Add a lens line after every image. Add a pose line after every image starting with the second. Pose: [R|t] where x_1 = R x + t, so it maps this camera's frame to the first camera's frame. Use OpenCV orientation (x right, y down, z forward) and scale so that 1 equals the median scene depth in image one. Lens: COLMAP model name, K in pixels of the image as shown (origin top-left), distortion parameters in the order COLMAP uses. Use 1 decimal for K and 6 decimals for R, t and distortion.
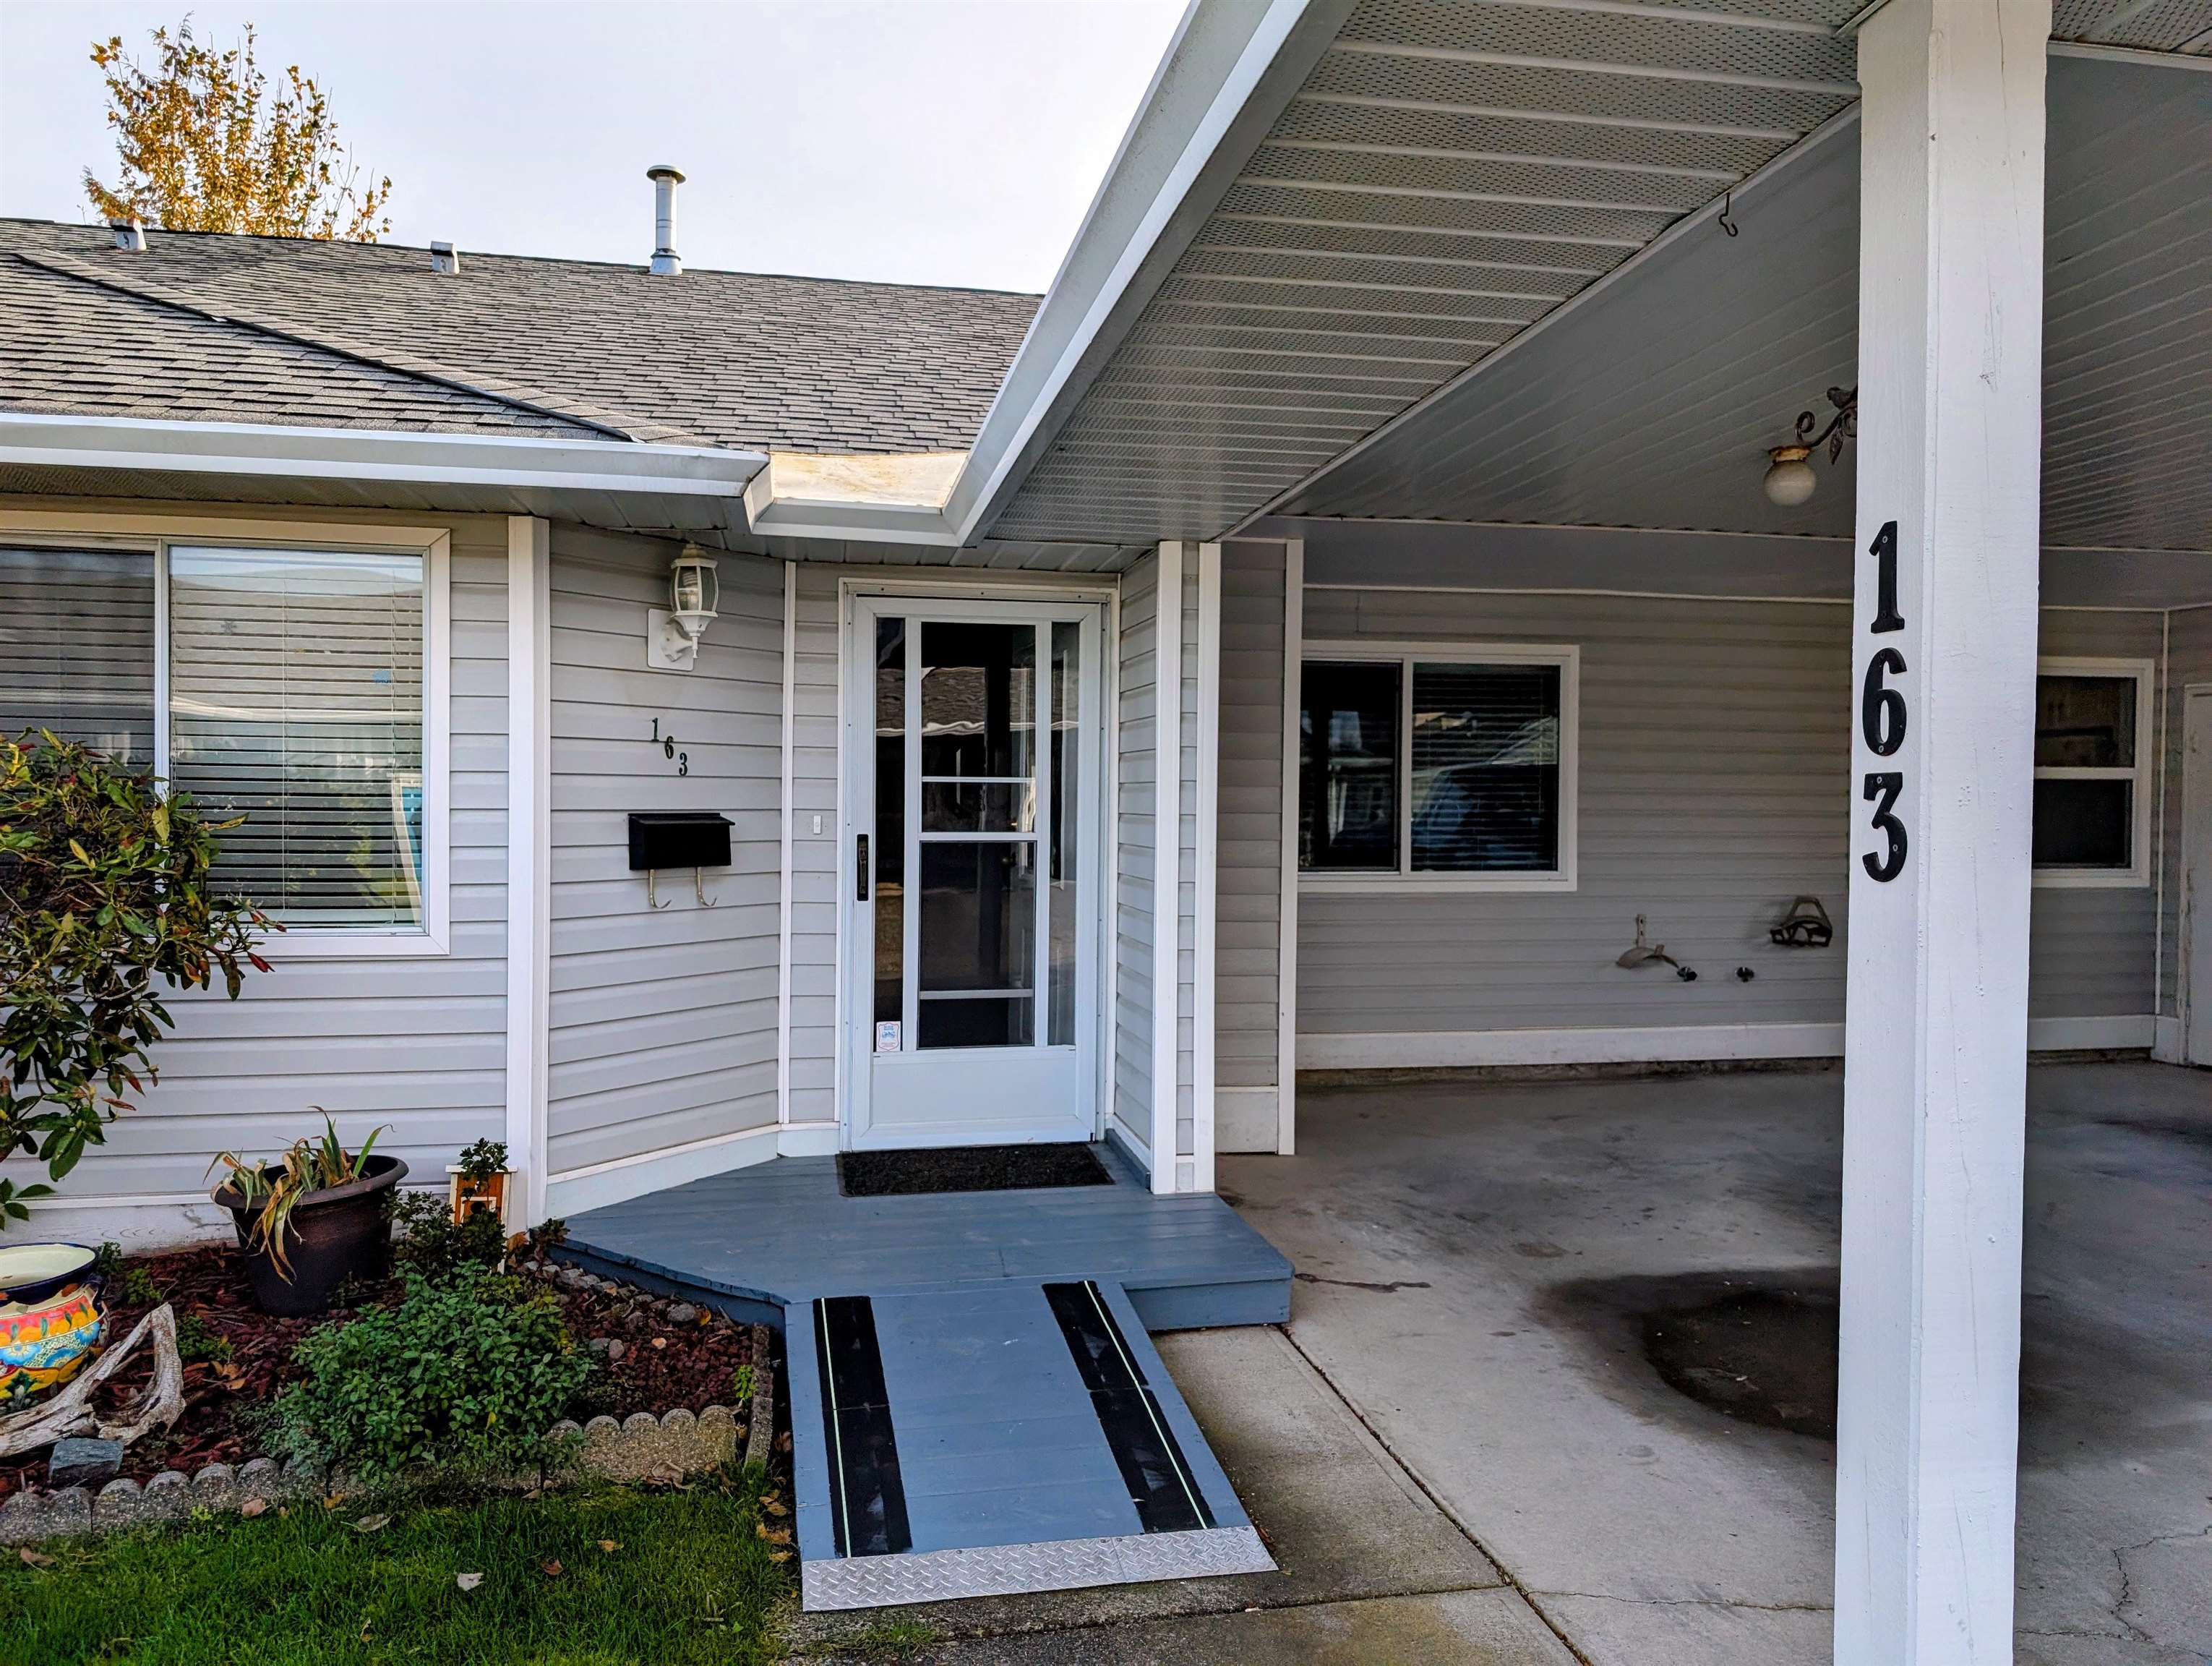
lens RADIAL K [[1604.7, 0, 1094.7], [0, 1604.7, 834.5], [0, 0, 1]] dist [0.032439, -0.030567]
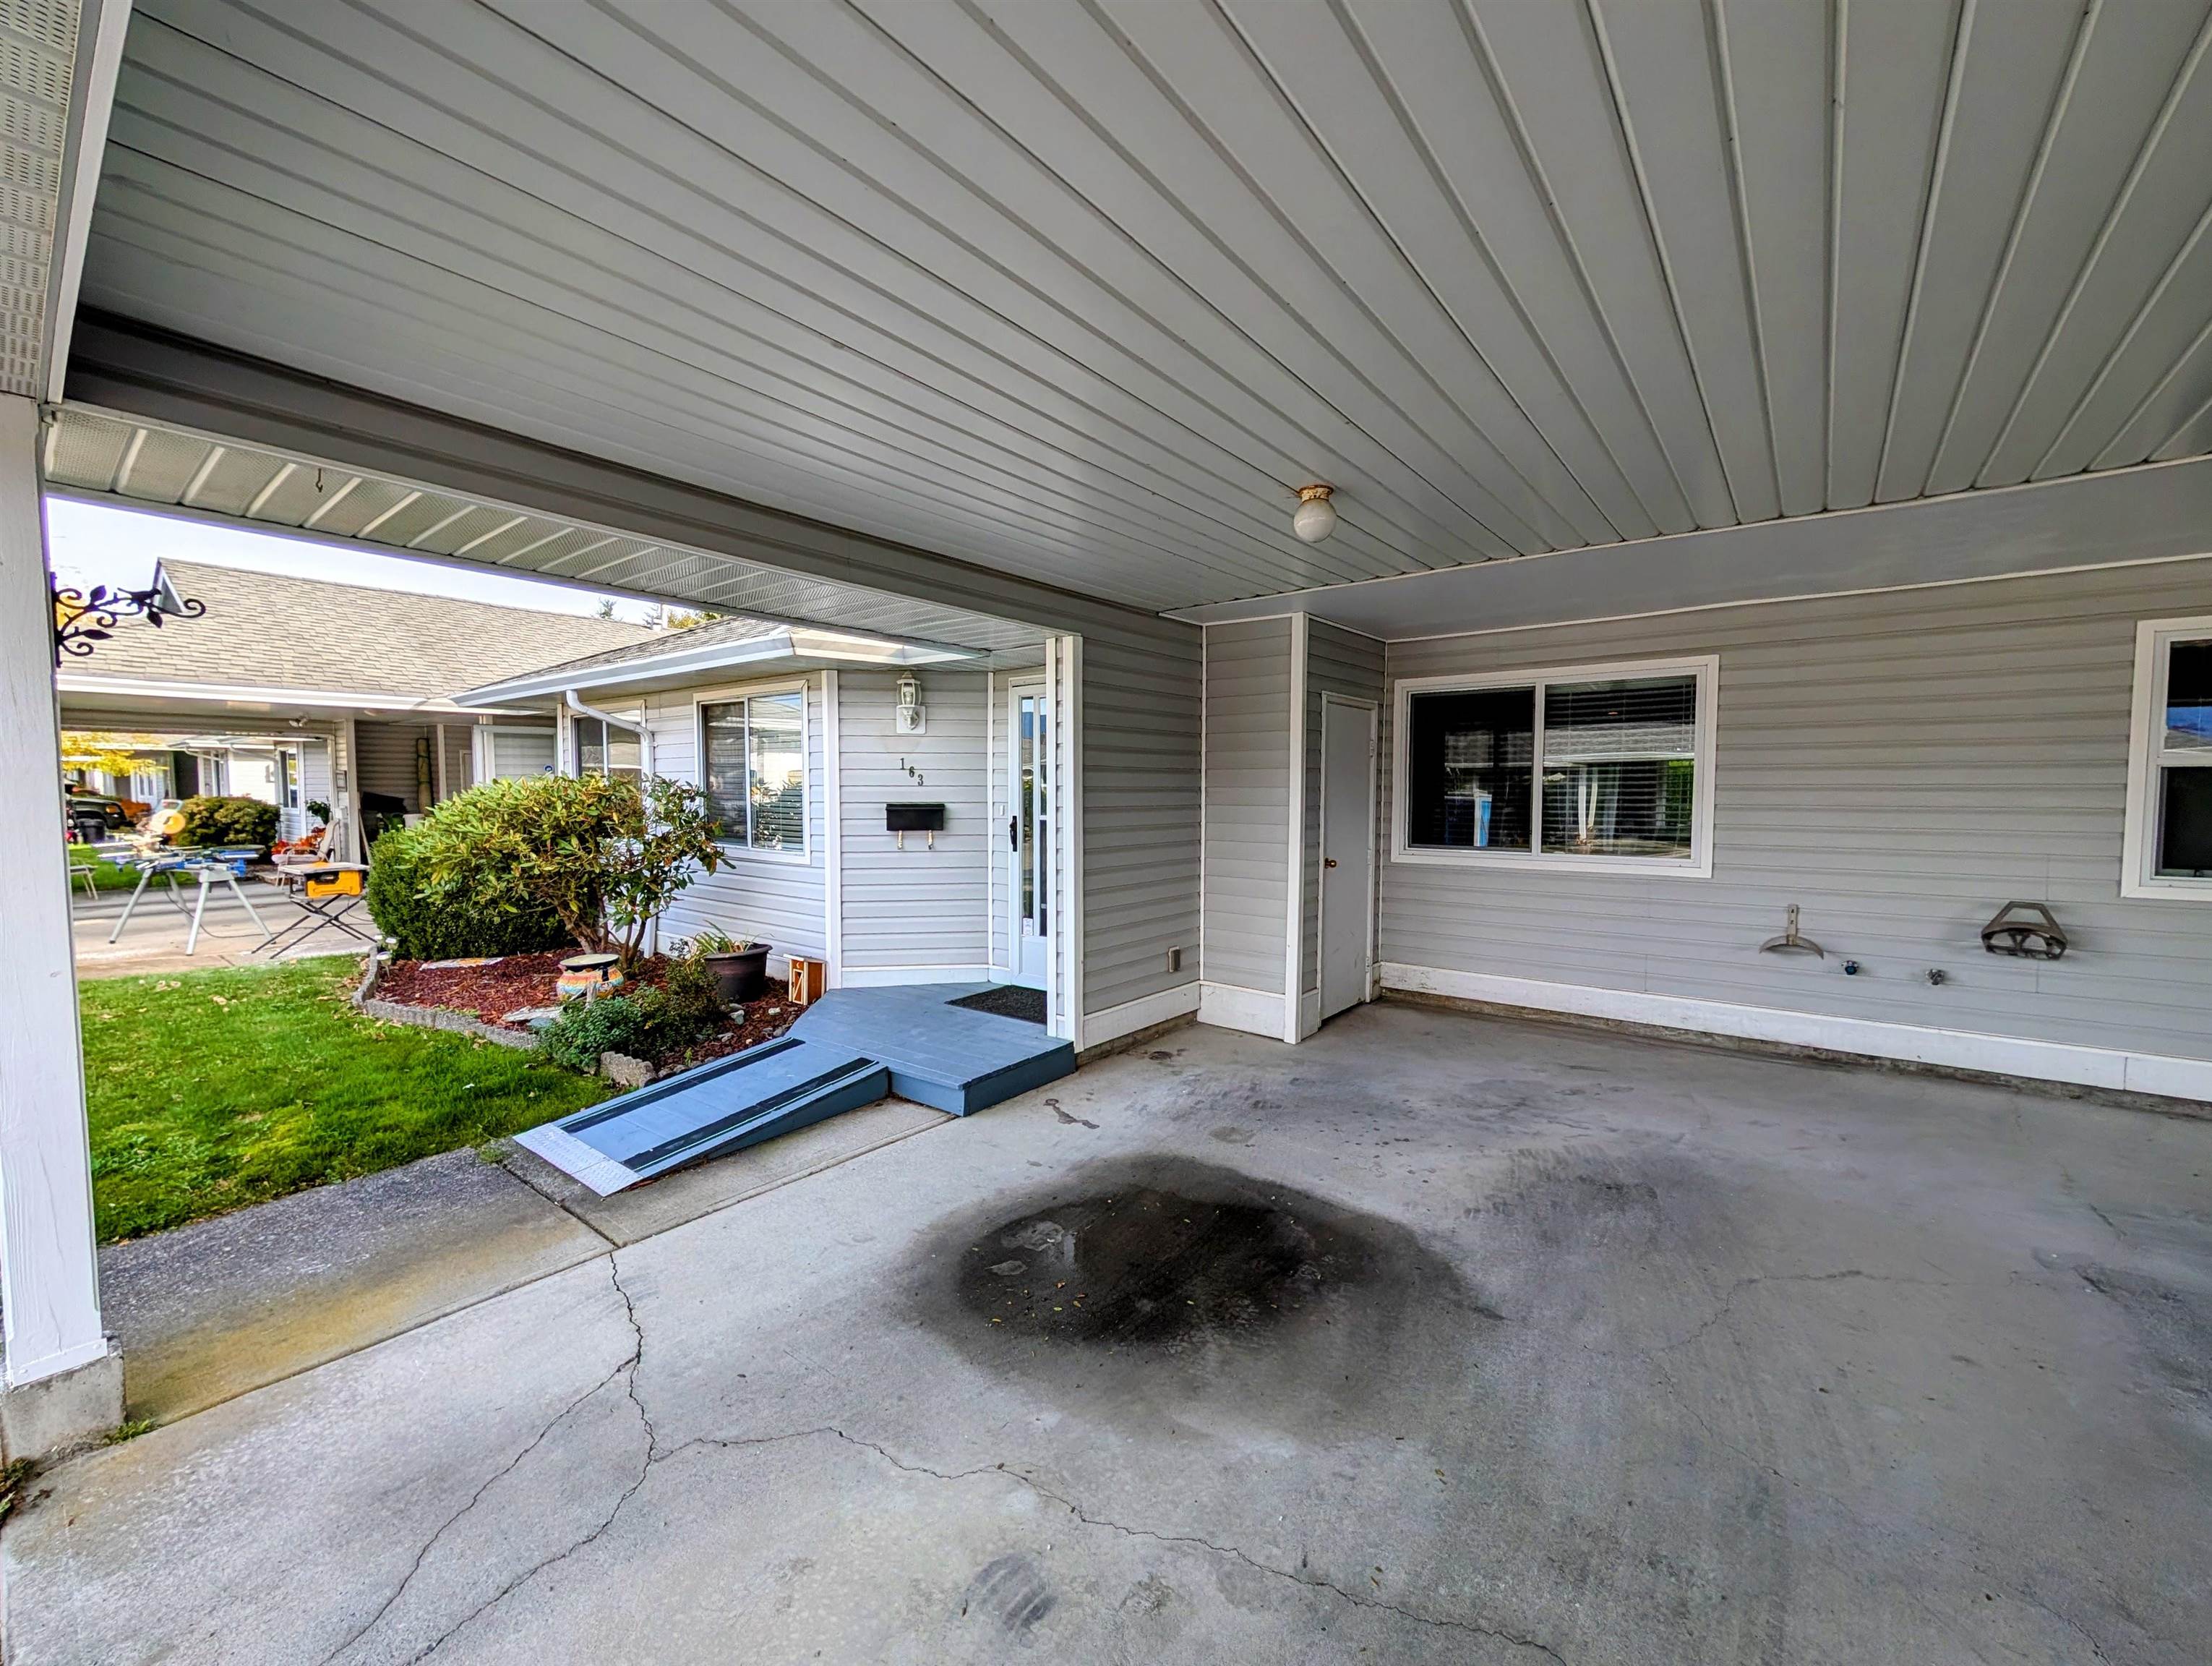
lens RADIAL K [[846.6, 0, 996.9], [0, 846.6, 830.0], [0, 0, 1]] dist [0.000291, -0.000565]
pose [[0.653115, 0.028595, -0.756719, 0.614240], [-0.014089, 0.999573, 0.025612, -0.008630], [0.757128, -0.006066, 0.653239, 0.362980]]
